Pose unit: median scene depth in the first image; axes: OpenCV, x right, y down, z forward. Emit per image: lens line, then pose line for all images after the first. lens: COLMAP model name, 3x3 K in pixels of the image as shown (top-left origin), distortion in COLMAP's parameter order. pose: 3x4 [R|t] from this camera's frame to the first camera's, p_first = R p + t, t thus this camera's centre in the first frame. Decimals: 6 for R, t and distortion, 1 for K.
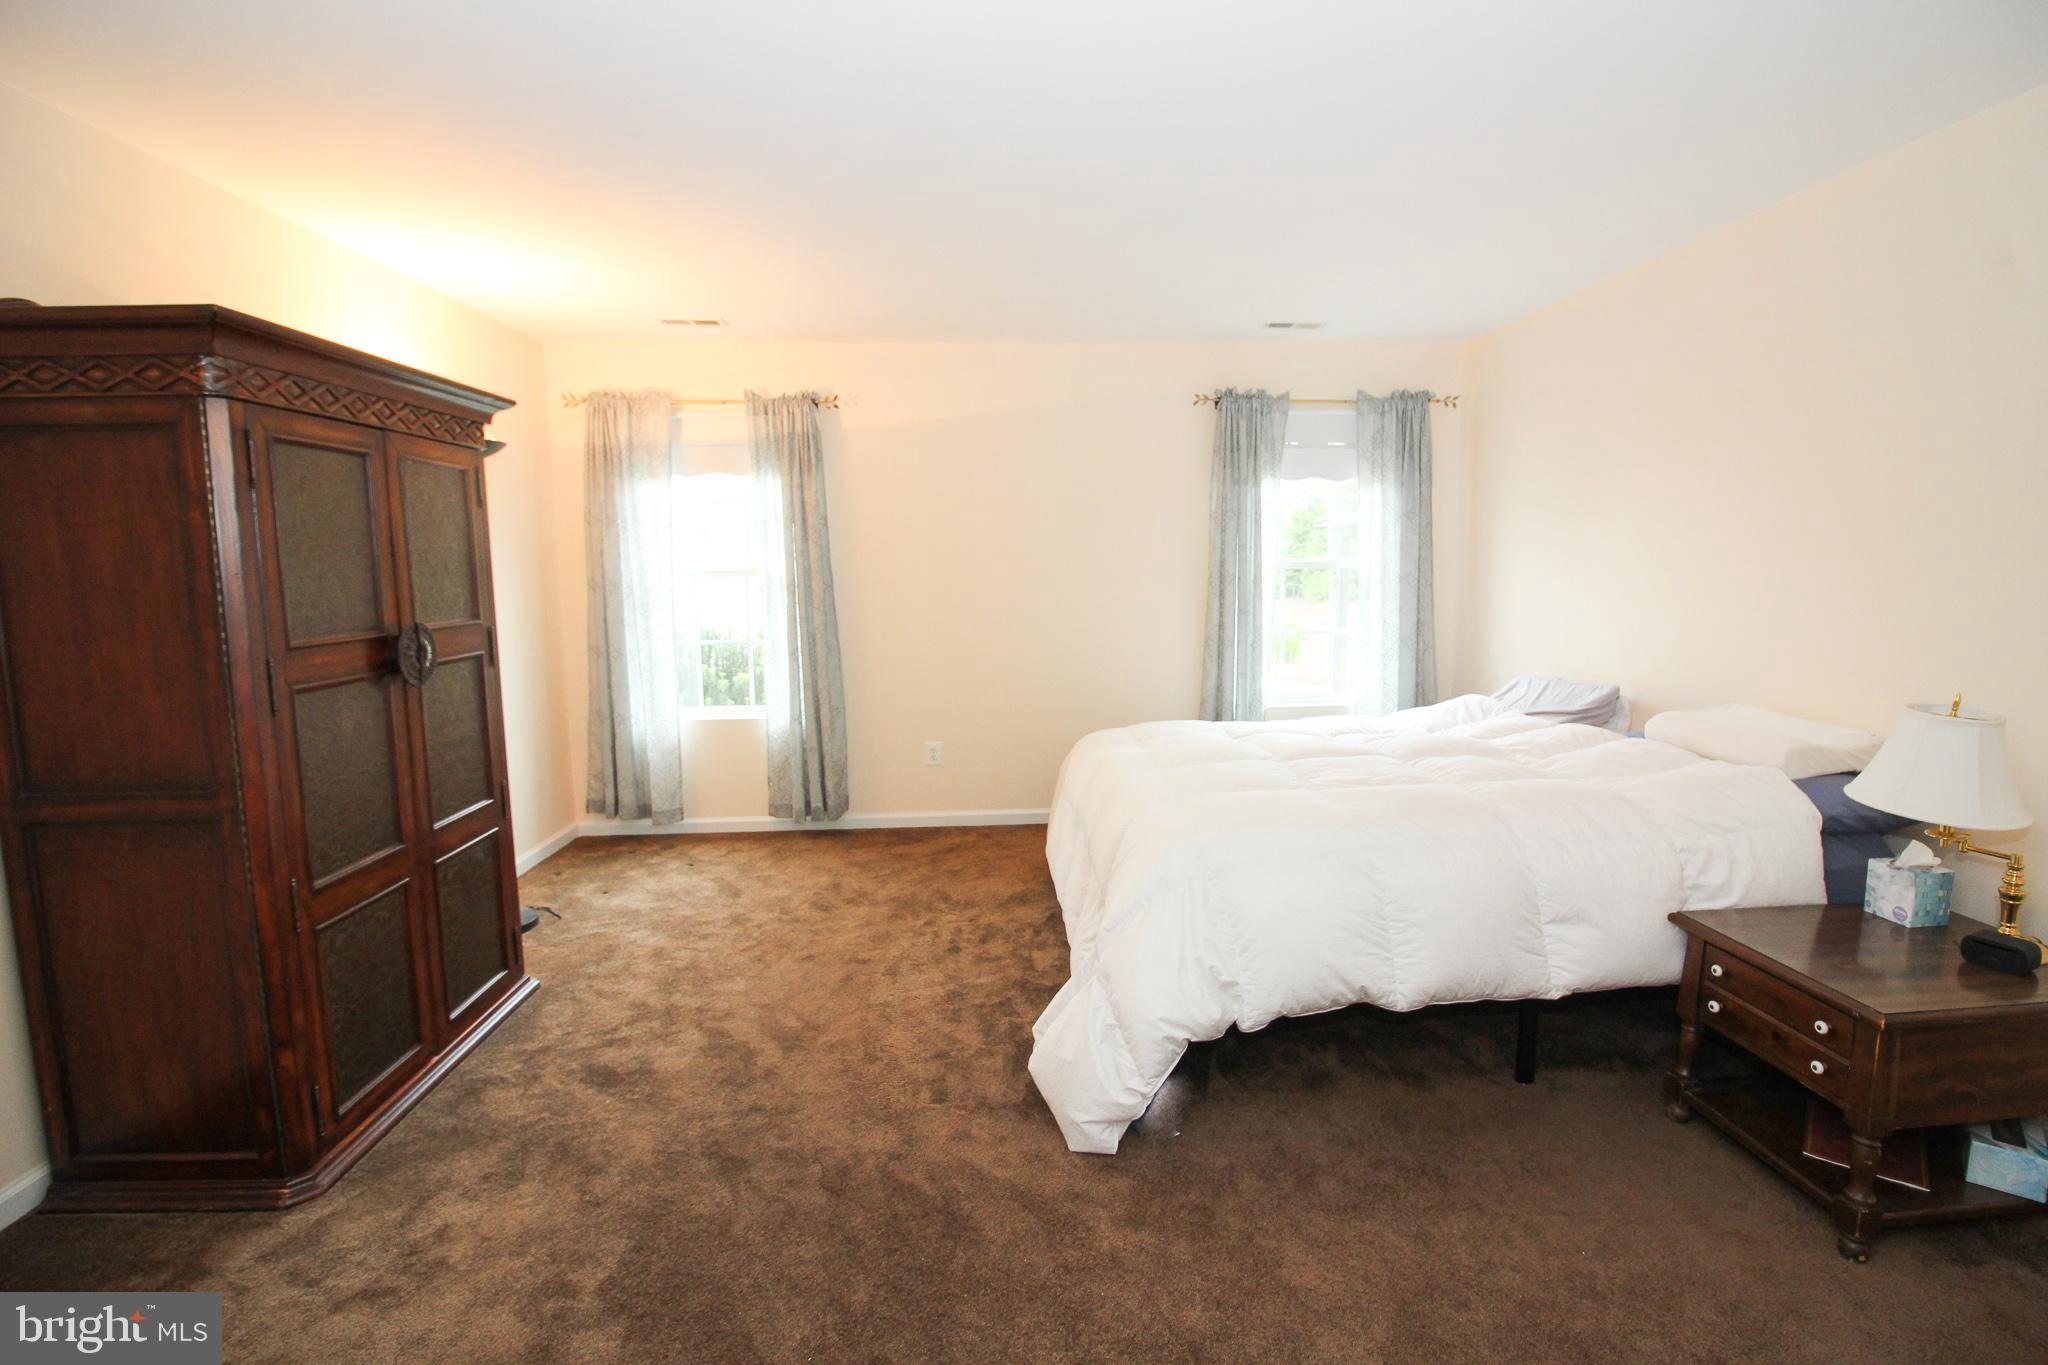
lens RADIAL K [[943.5, 0, 1065.8], [0, 943.5, 672.7], [0, 0, 1]] dist [-0.002650, -0.010757]
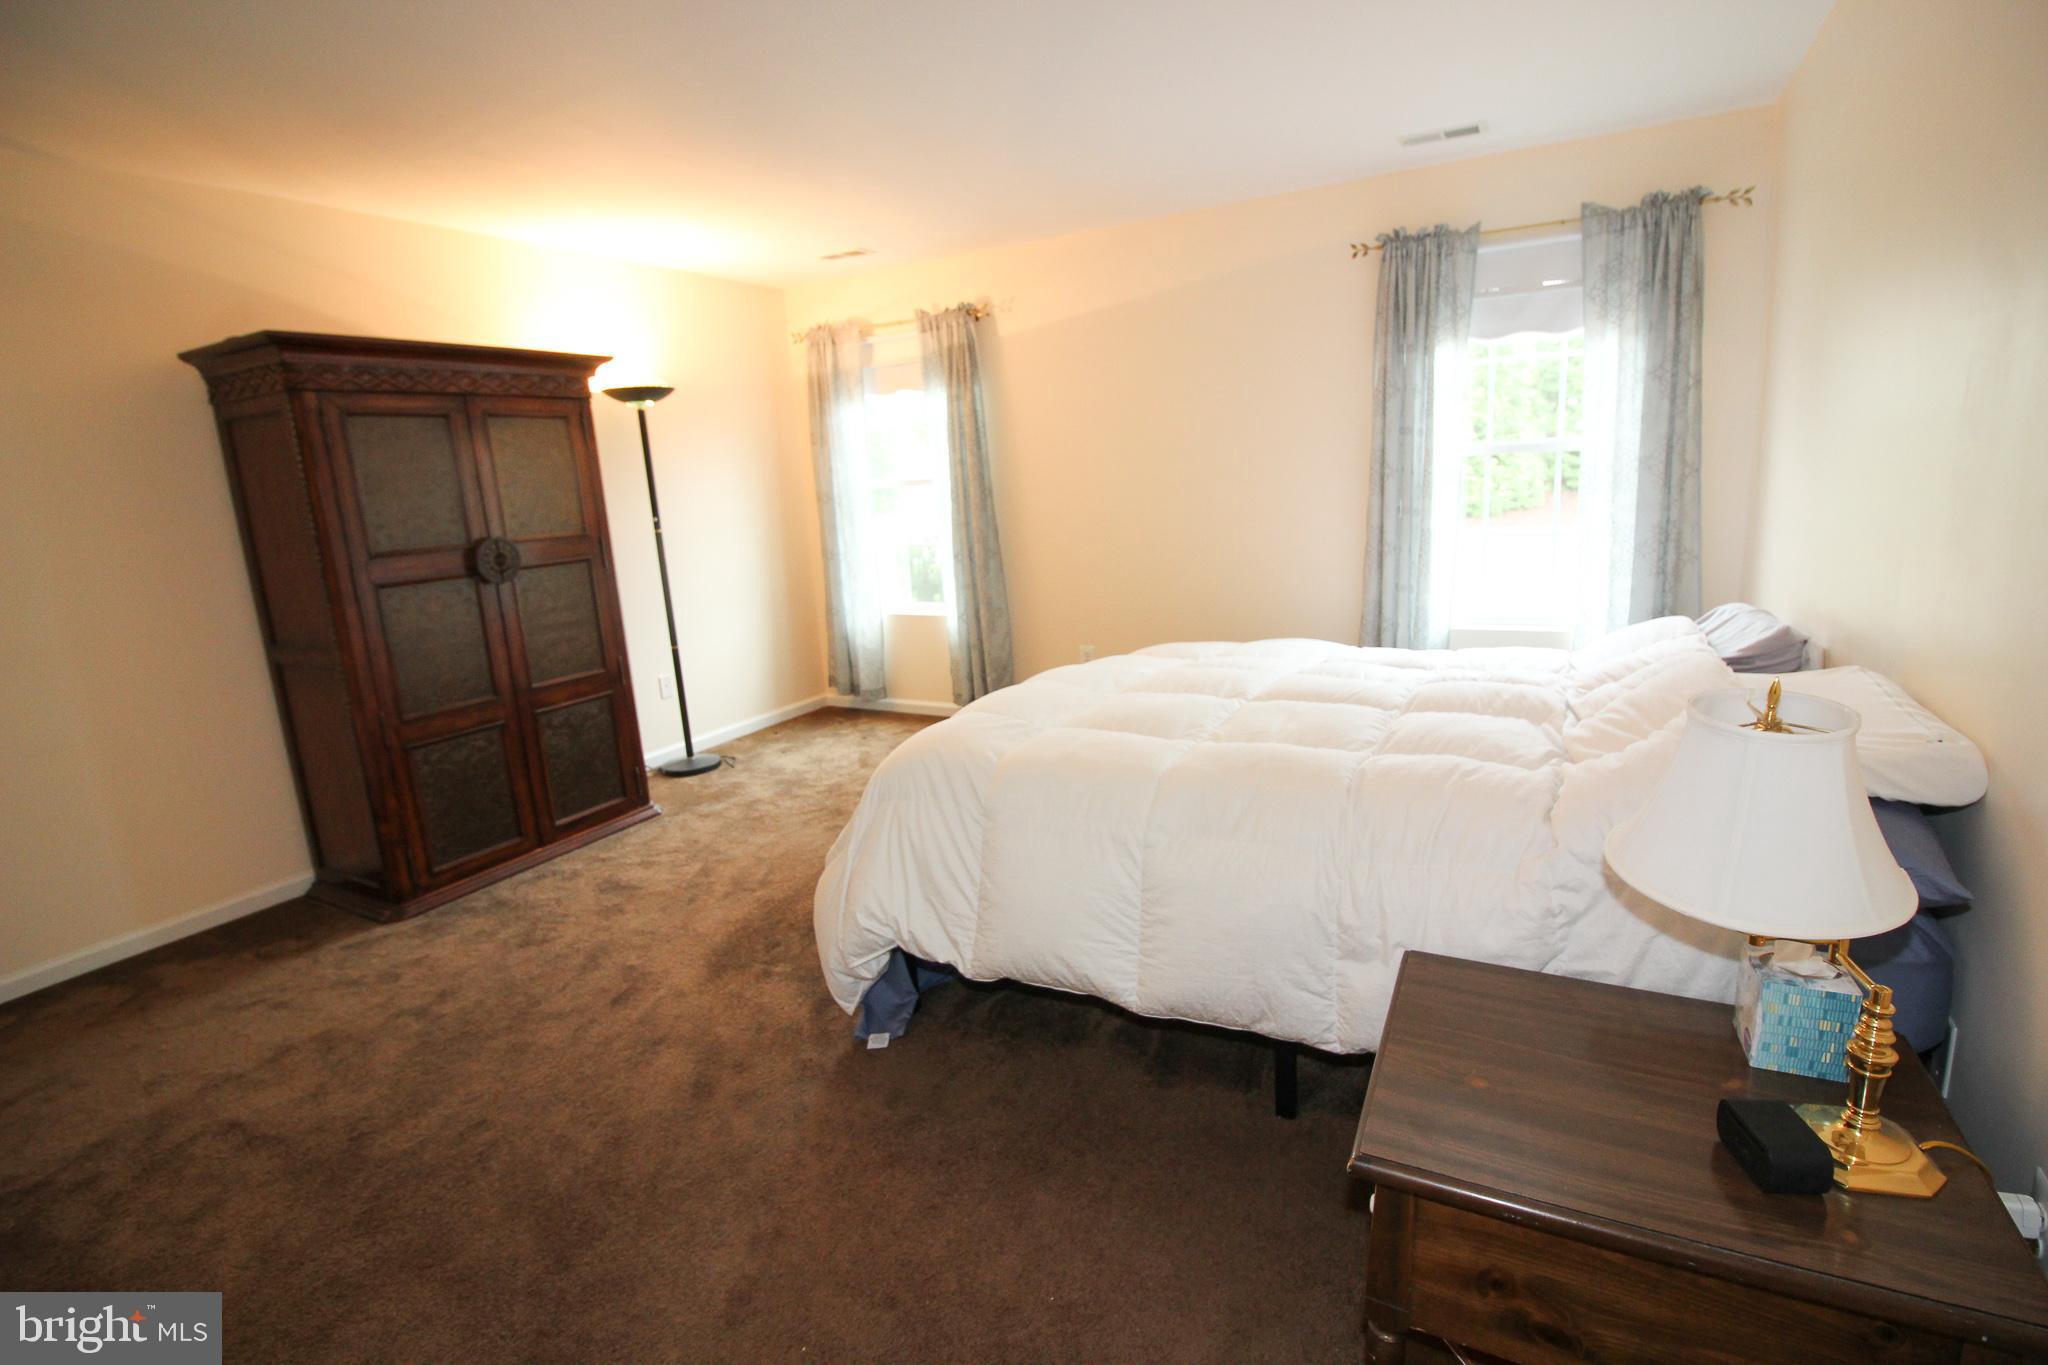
lens RADIAL K [[943.5, 0, 1025.8], [0, 943.5, 671.1], [0, 0, 1]] dist [-0.002650, -0.010757]
pose [[0.845640, 0.074926, -0.528469, 0.362150], [-0.016758, 0.993337, 0.114019, -0.014465], [0.533491, -0.087563, 0.841261, 0.124460]]
